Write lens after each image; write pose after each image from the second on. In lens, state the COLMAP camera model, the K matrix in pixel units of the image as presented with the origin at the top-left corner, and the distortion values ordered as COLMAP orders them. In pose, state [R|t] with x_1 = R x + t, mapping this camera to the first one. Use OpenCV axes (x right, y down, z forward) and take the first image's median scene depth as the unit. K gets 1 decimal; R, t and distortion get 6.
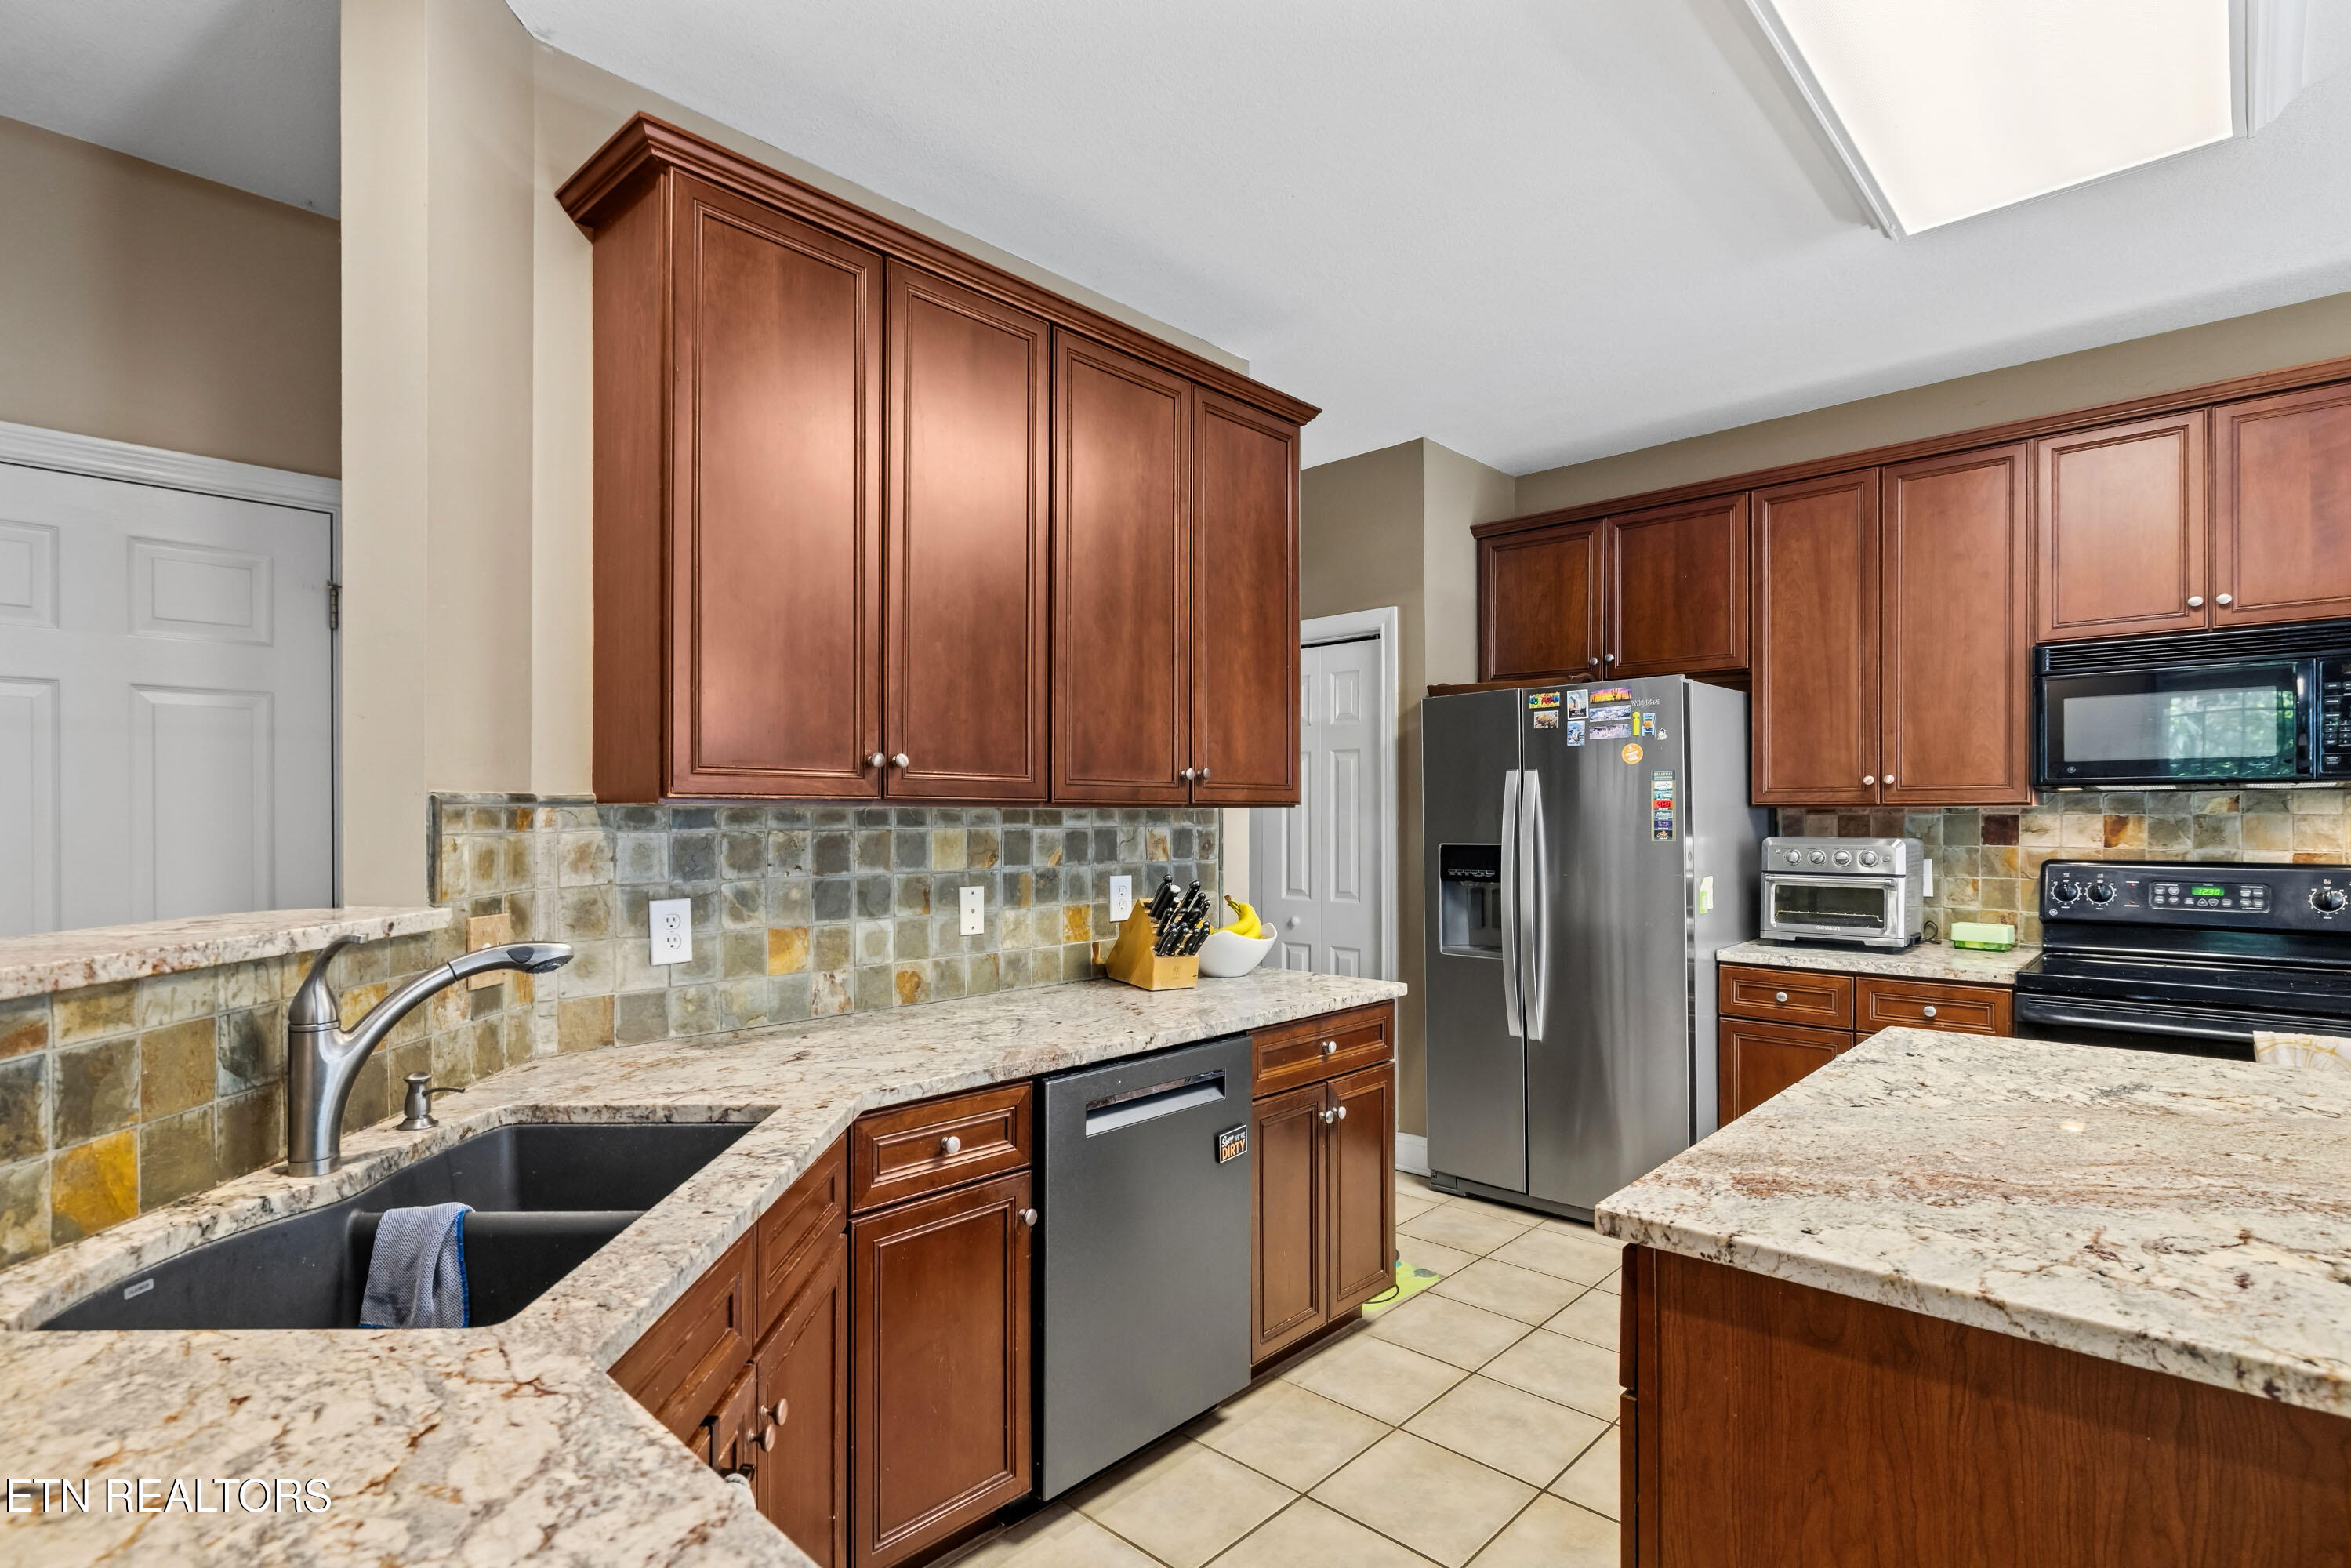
lens RADIAL K [[1141.9, 0, 1175.7], [0, 1141.9, 815.6], [0, 0, 1]] dist [-0.002874, -0.000961]
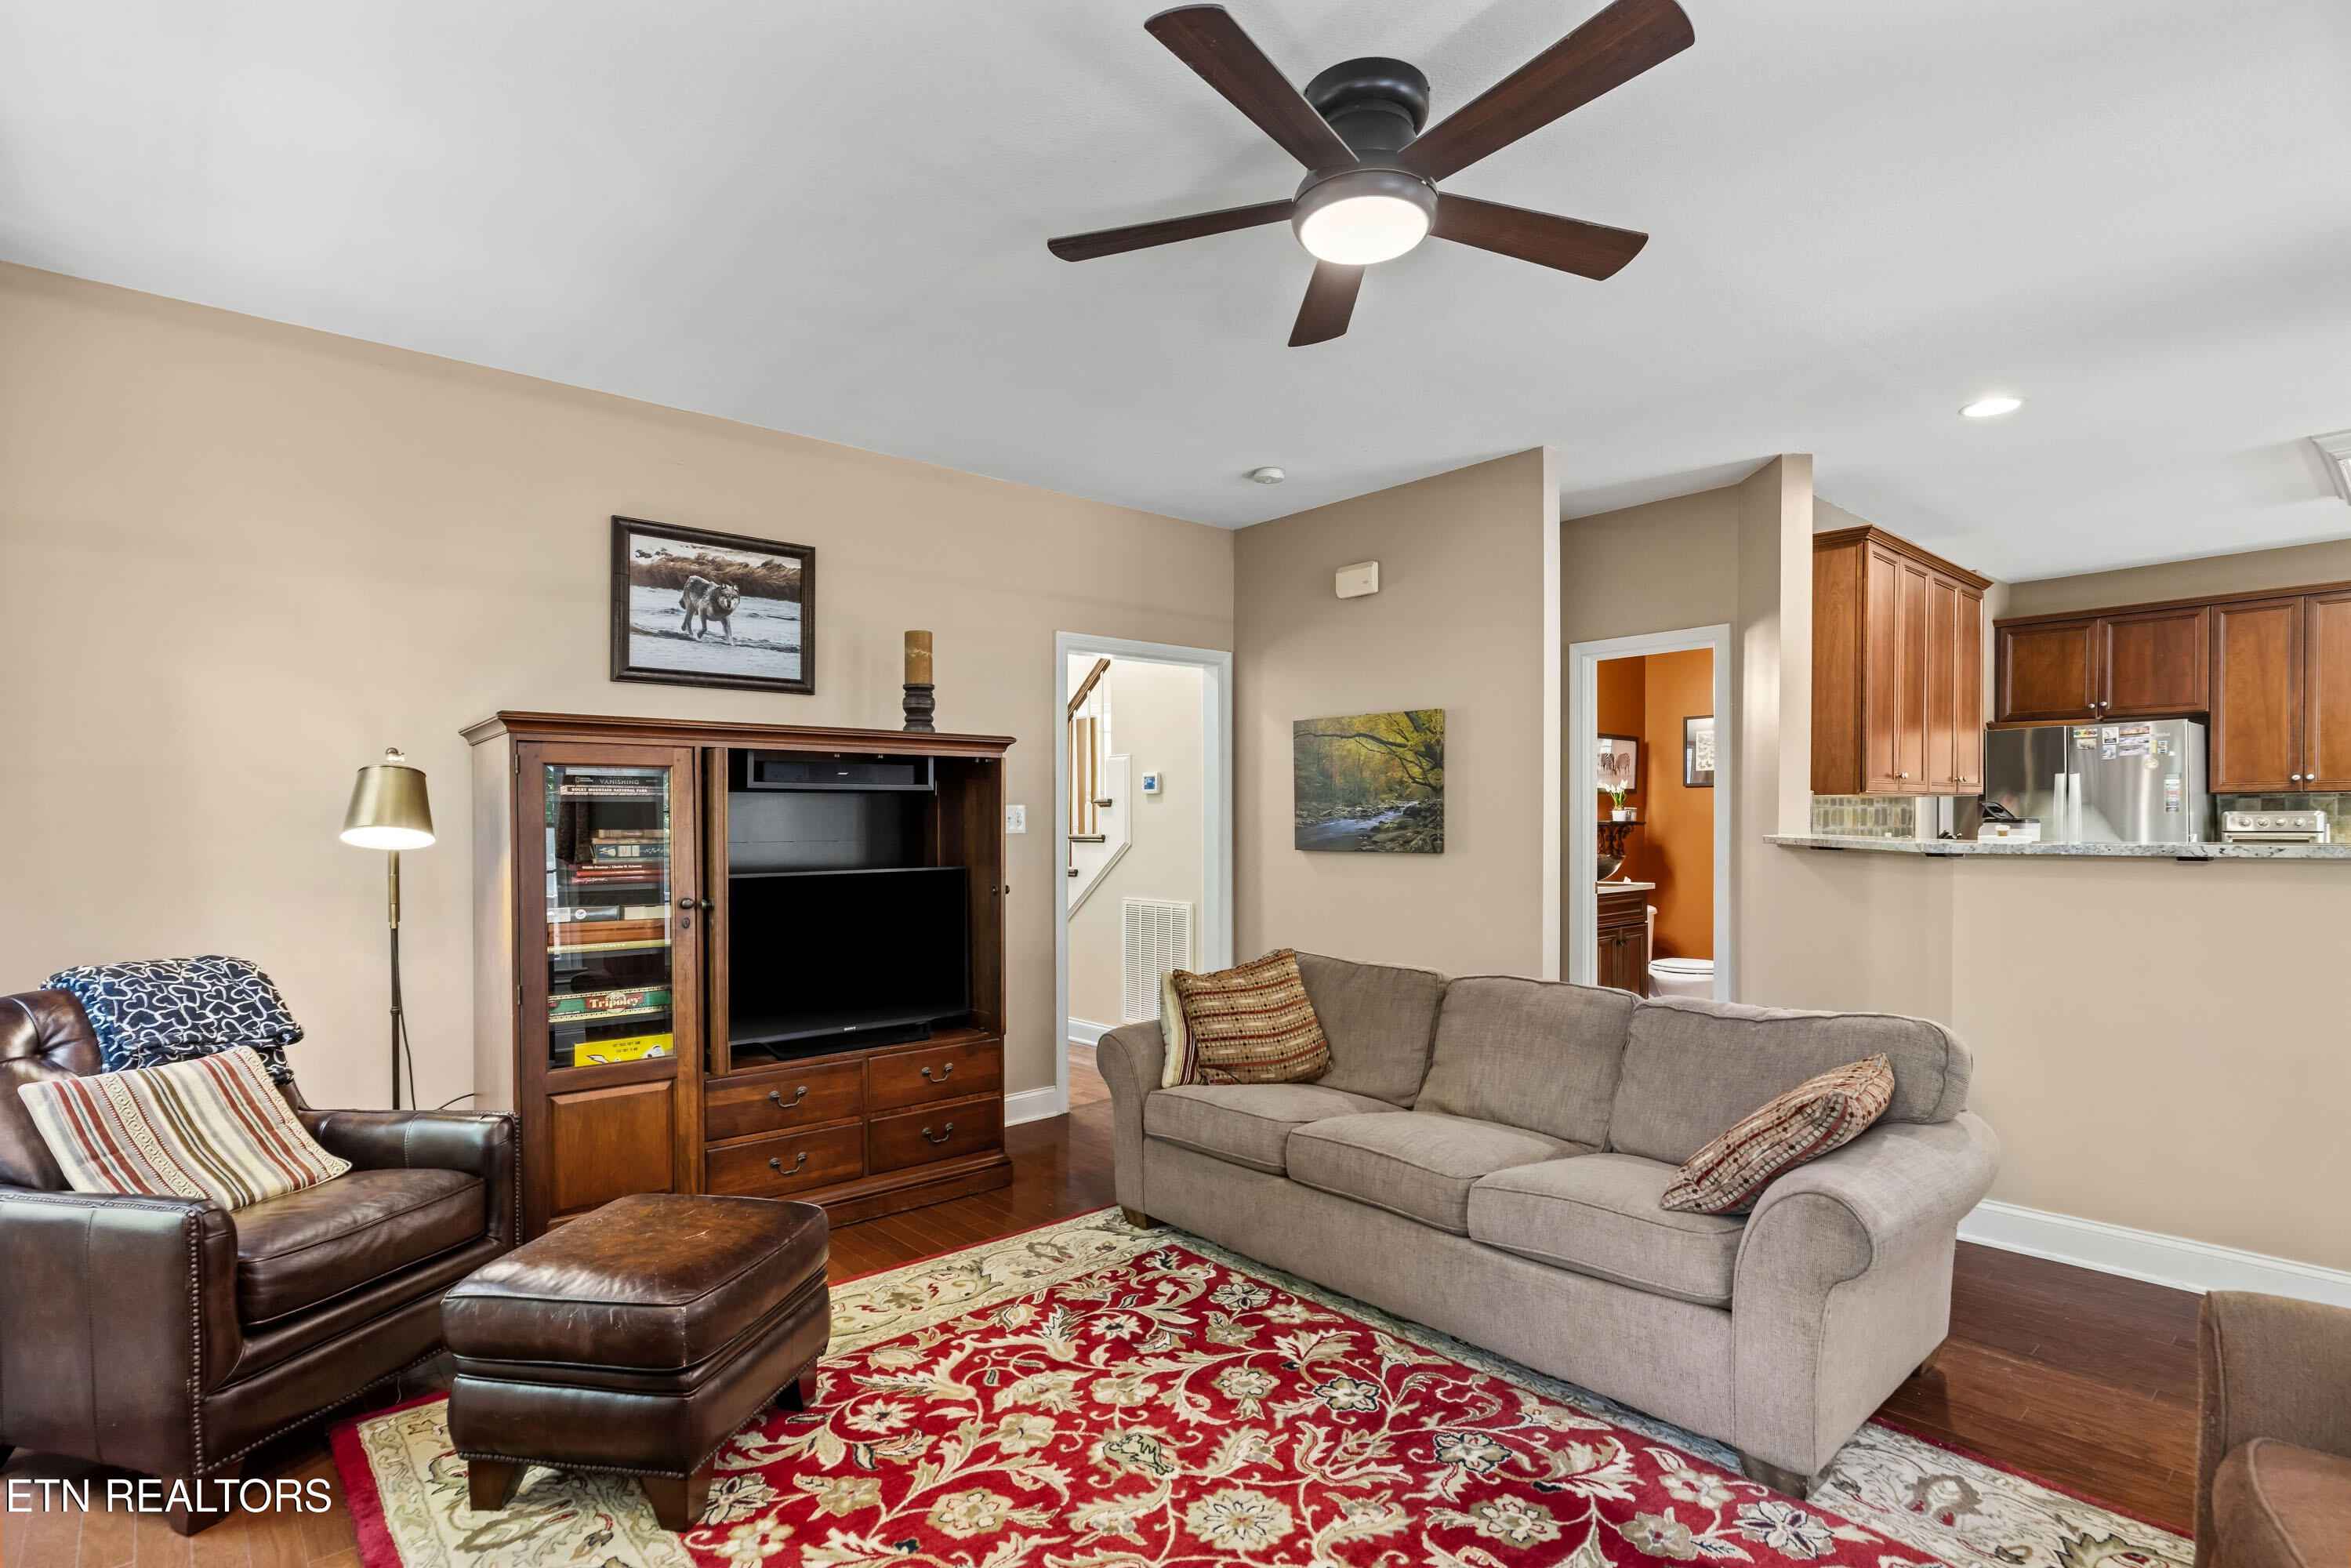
lens RADIAL K [[1151.2, 0, 1171.0], [0, 1151.2, 831.3], [0, 0, 1]] dist [-0.002695, -0.000242]
pose [[0.995774, -0.008856, -0.091405, -1.157300], [0.009922, 0.999888, 0.011209, 0.017719], [0.091296, -0.012068, 0.995751, -1.103700]]
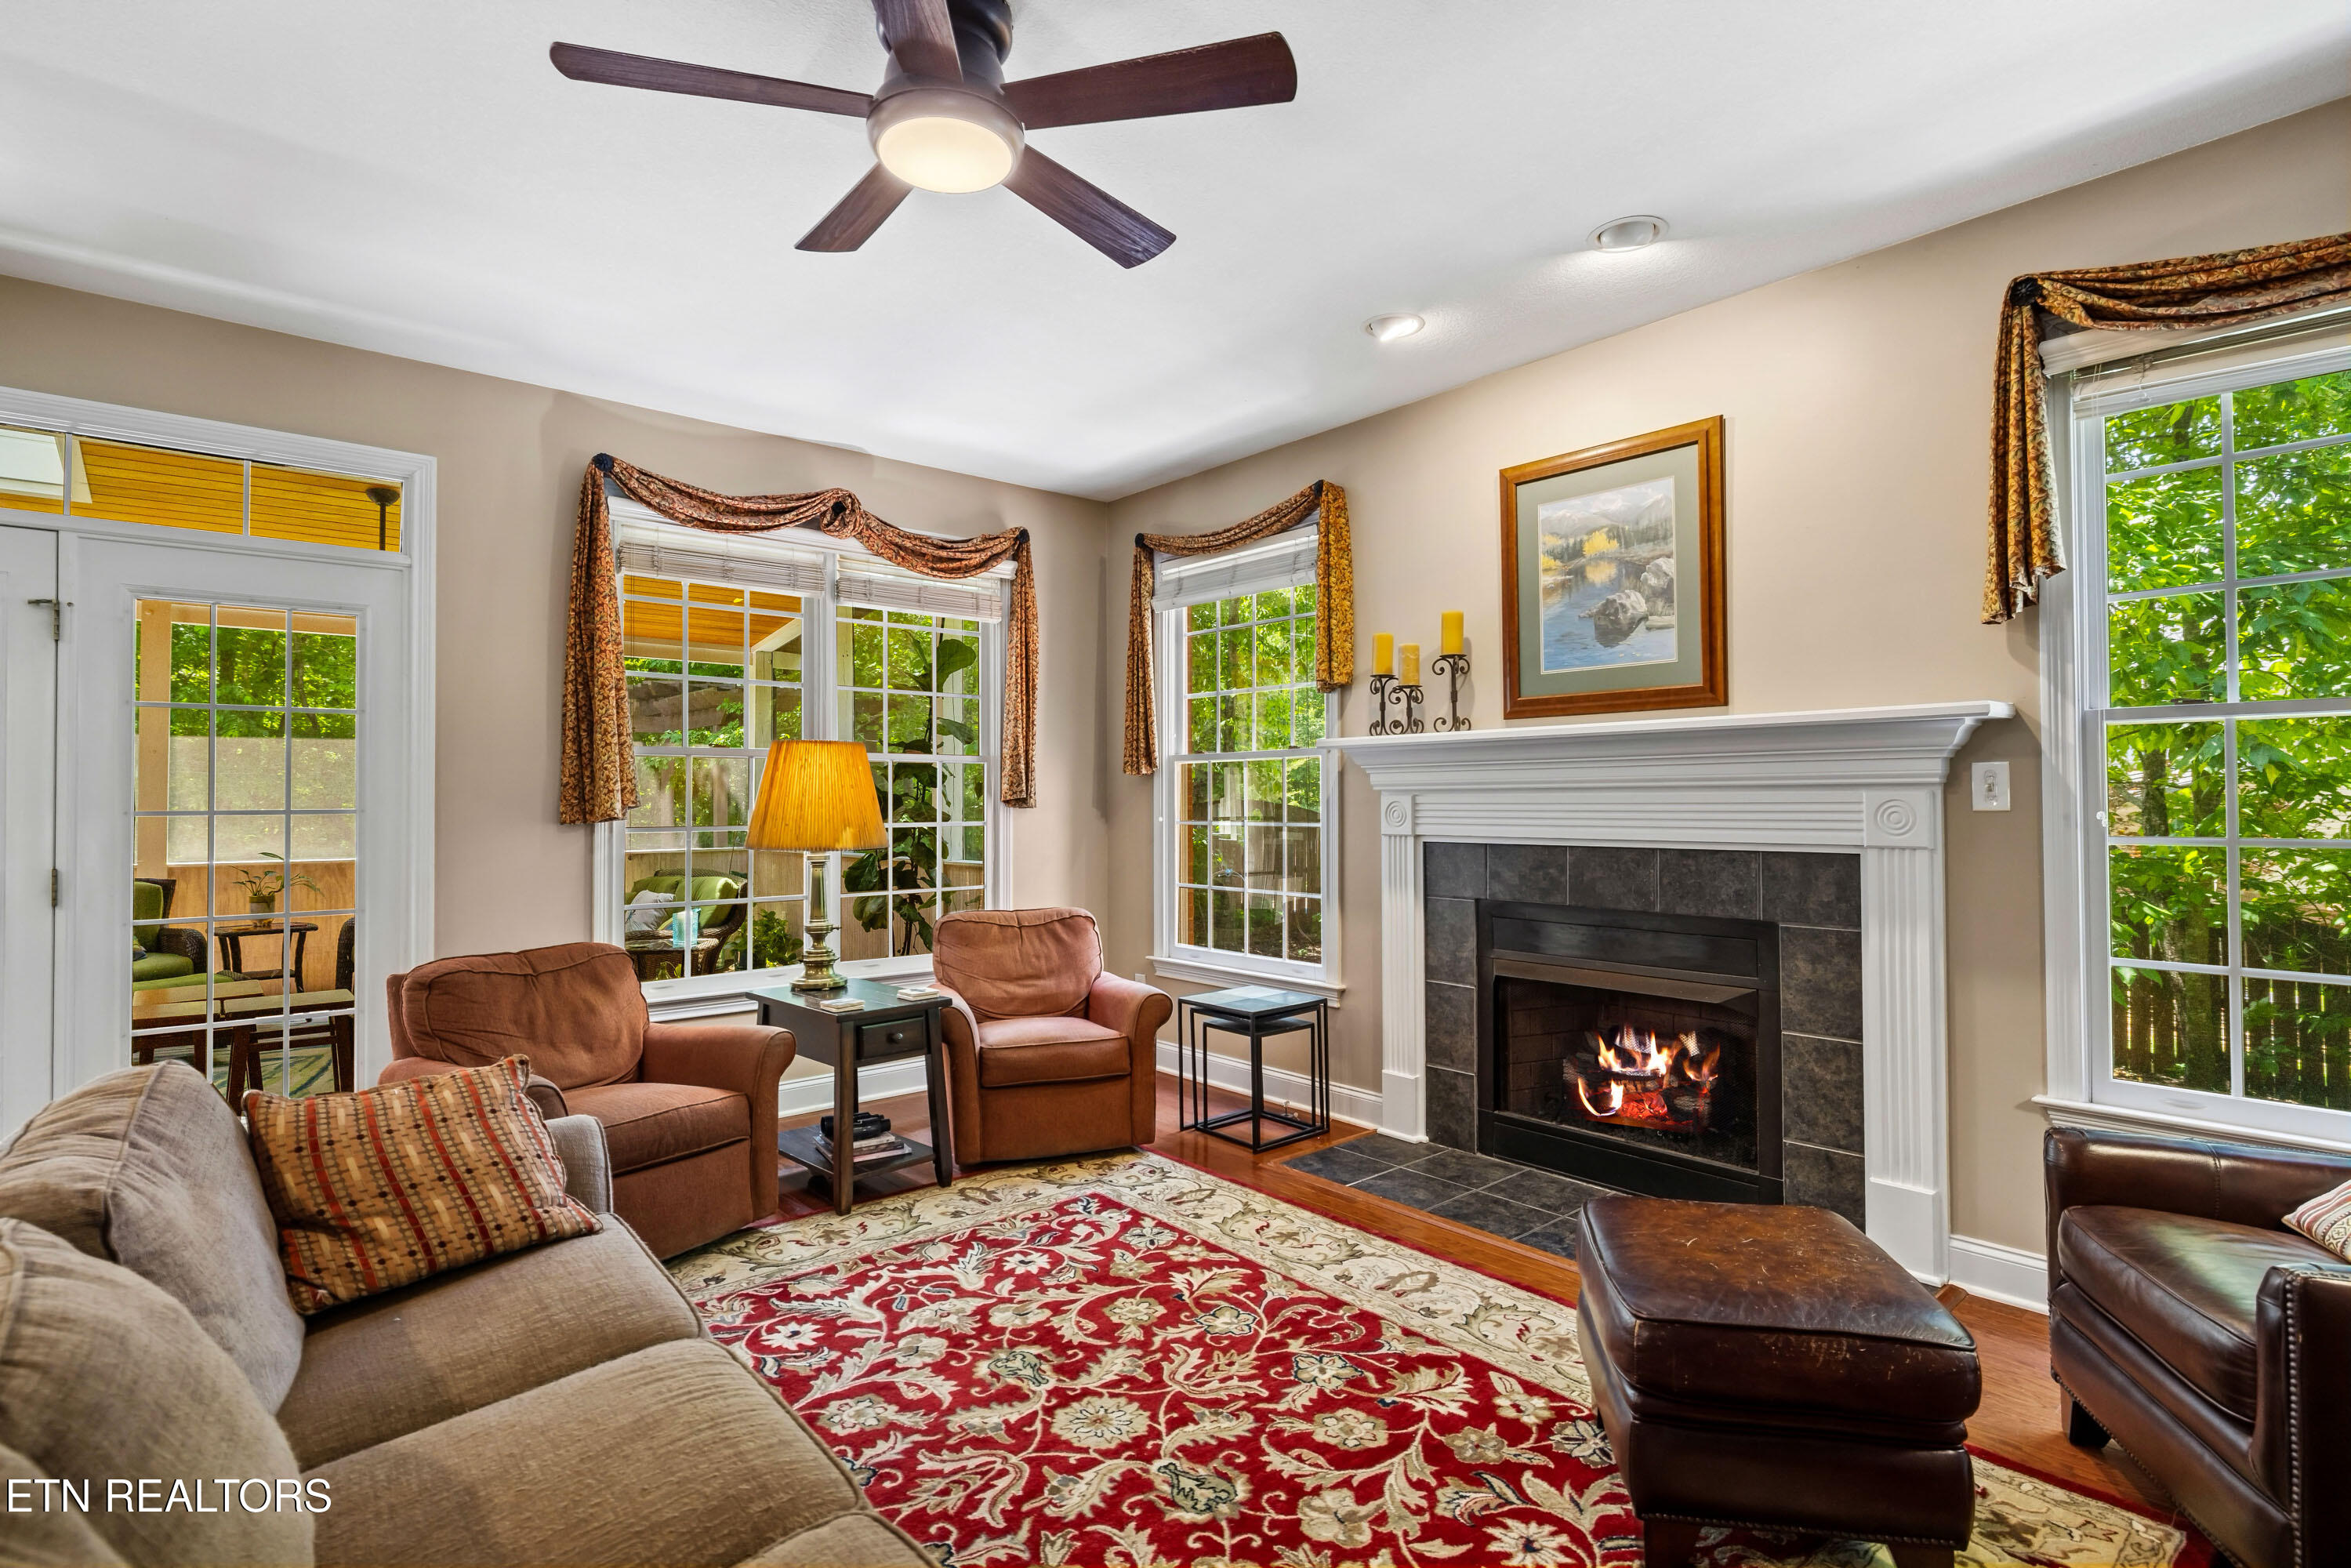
lens RADIAL K [[1141.4, 0, 1171.3], [0, 1141.4, 779.0], [0, 0, 1]] dist [-0.002635, -0.000216]
pose [[-0.994595, 0.009558, 0.103385, -1.324134], [0.007506, 0.999767, -0.020221, 0.029143], [-0.103554, -0.019336, -0.994436, 0.450469]]
